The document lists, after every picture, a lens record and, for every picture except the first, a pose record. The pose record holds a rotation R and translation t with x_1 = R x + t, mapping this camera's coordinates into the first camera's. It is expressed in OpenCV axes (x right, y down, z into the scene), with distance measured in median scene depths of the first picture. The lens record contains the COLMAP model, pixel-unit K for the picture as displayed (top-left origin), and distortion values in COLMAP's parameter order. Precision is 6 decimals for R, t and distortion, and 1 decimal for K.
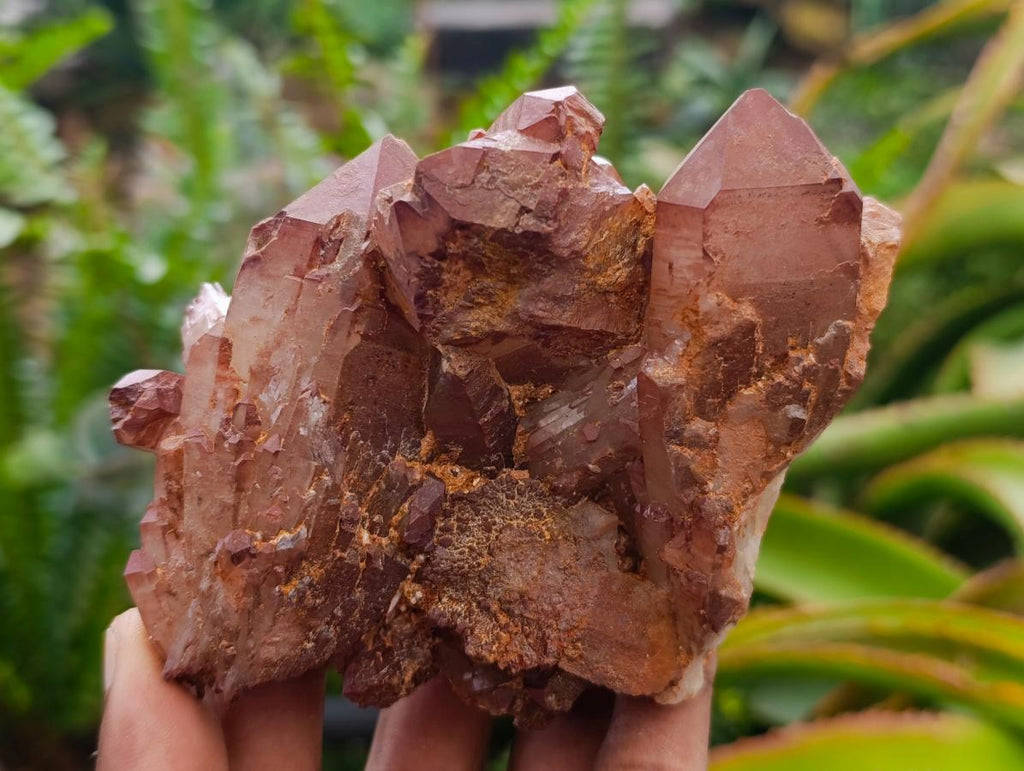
lens RADIAL K [[1386.3, 0, 512.0], [0, 1386.3, 385.5], [0, 0, 1]] dist [0.155298, -0.022543]
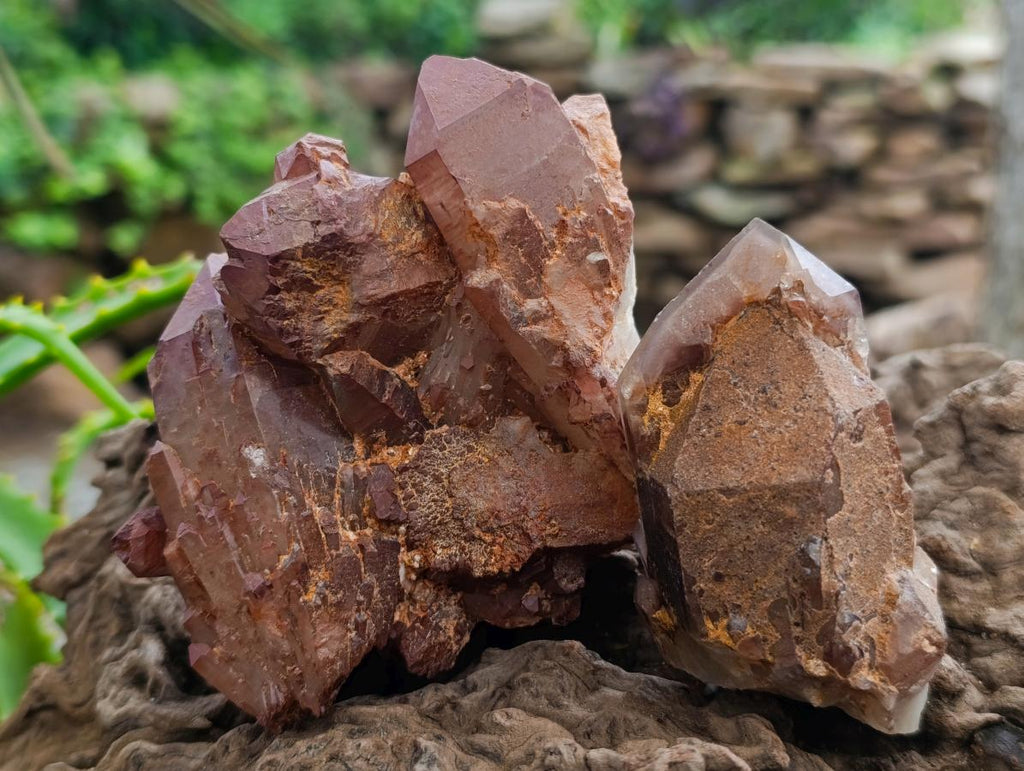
lens RADIAL K [[1386.3, 0, 512.0], [0, 1386.3, 385.5], [0, 0, 1]] dist [0.155298, -0.022543]
pose [[0.854525, -0.518719, 0.026770, 0.049724], [0.515583, 0.840859, -0.164711, 0.283098], [0.062929, 0.154552, 0.985979, -0.197227]]
